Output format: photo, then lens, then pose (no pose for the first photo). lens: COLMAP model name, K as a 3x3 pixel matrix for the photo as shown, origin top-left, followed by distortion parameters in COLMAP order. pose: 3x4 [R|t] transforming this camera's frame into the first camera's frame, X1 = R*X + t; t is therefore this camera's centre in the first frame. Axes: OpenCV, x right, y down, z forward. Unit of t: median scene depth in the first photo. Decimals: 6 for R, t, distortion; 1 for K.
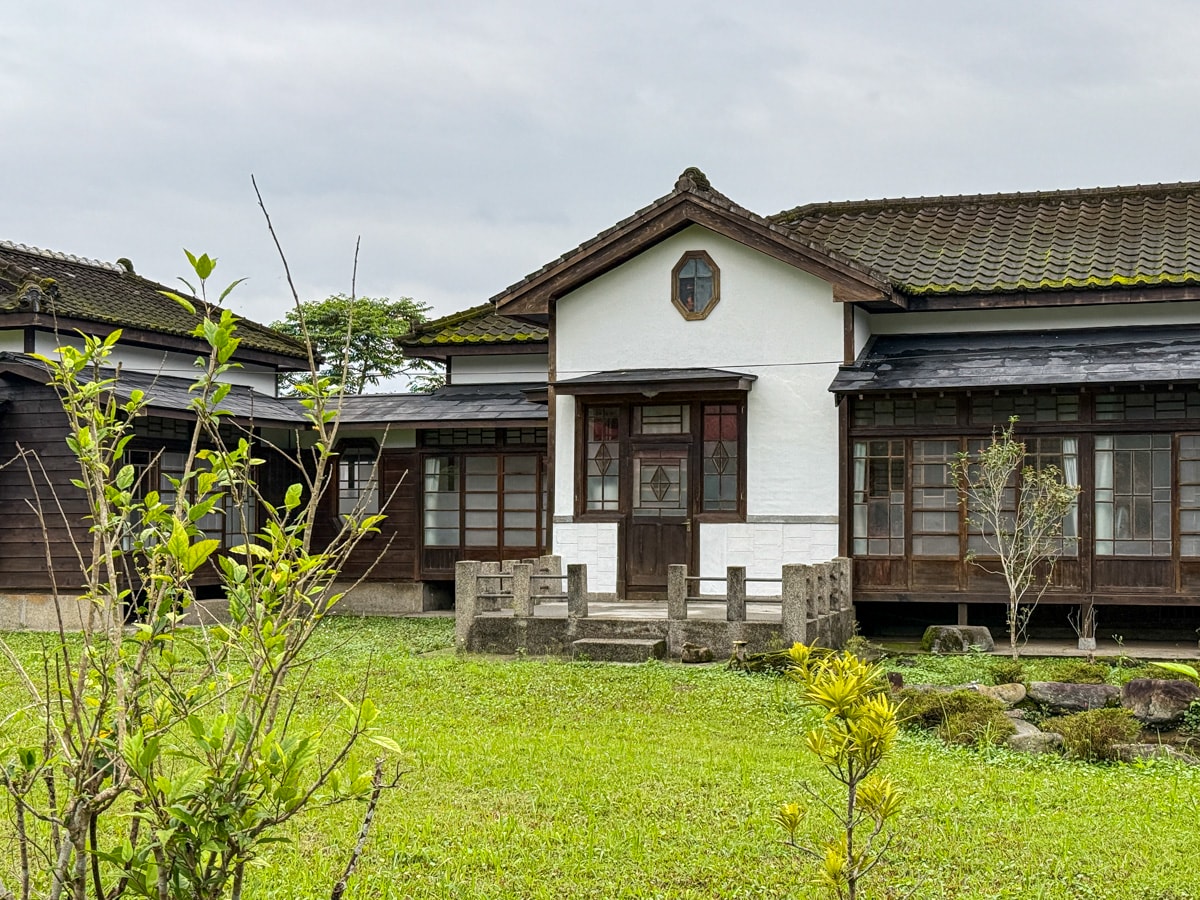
lens RADIAL K [[1676.5, 0, 600.0], [0, 1676.5, 450.0], [0, 0, 1]] dist [0.025655, 0.041076]
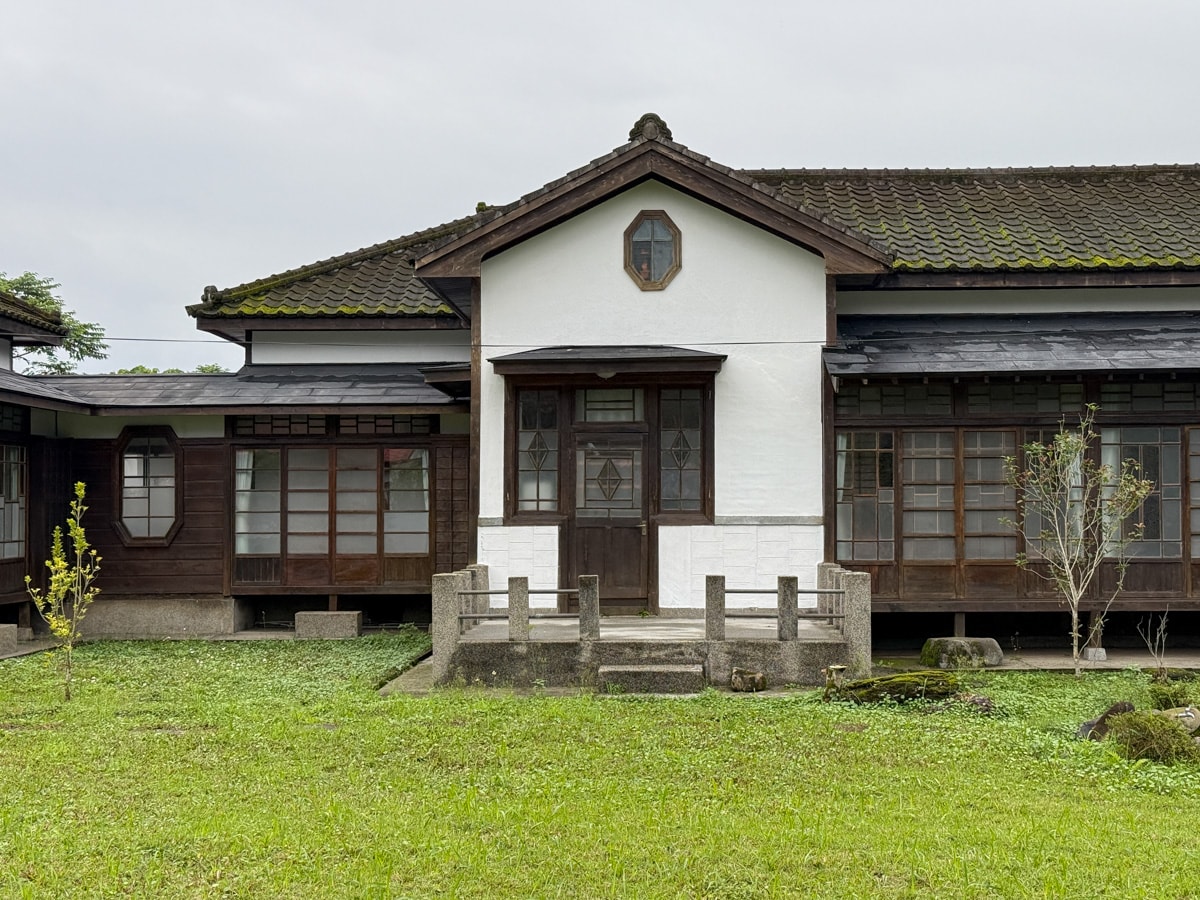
lens RADIAL K [[1676.5, 0, 600.0], [0, 1676.5, 450.0], [0, 0, 1]] dist [0.025655, 0.041076]
pose [[0.959610, 0.006694, 0.281254, -0.214696], [-0.006484, 0.999978, -0.001676, 0.006433], [-0.281259, -0.000215, 0.959632, 0.181094]]
